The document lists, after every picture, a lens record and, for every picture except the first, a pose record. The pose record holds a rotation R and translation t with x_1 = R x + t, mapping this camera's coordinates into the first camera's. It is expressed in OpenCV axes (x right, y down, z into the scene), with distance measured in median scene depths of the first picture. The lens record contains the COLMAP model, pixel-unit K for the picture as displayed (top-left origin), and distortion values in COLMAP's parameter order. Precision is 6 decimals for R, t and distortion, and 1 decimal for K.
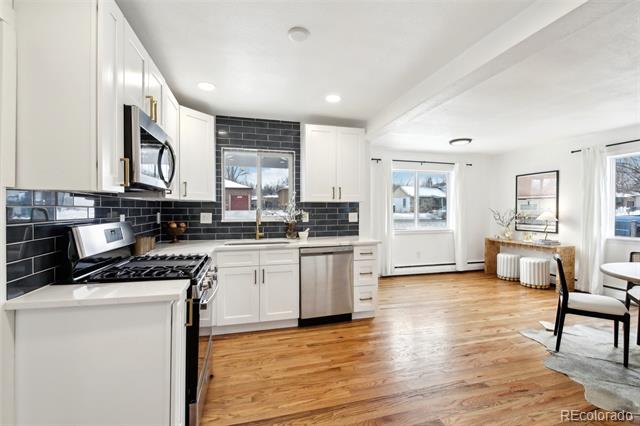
lens RADIAL K [[279.2, 0, 319.7], [0, 279.2, 212.3], [0, 0, 1]] dist [-0.013818, -0.000222]
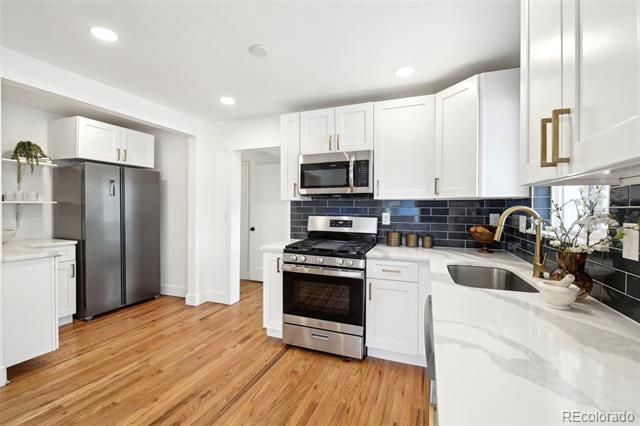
lens RADIAL K [[279.2, 0, 318.6], [0, 279.2, 210.9], [0, 0, 1]] dist [-0.013818, -0.000222]
pose [[-0.600490, 0.004436, -0.799620, 0.561773], [-0.003961, 0.999956, 0.008522, -0.016641], [0.799623, 0.008285, -0.600446, 1.567055]]
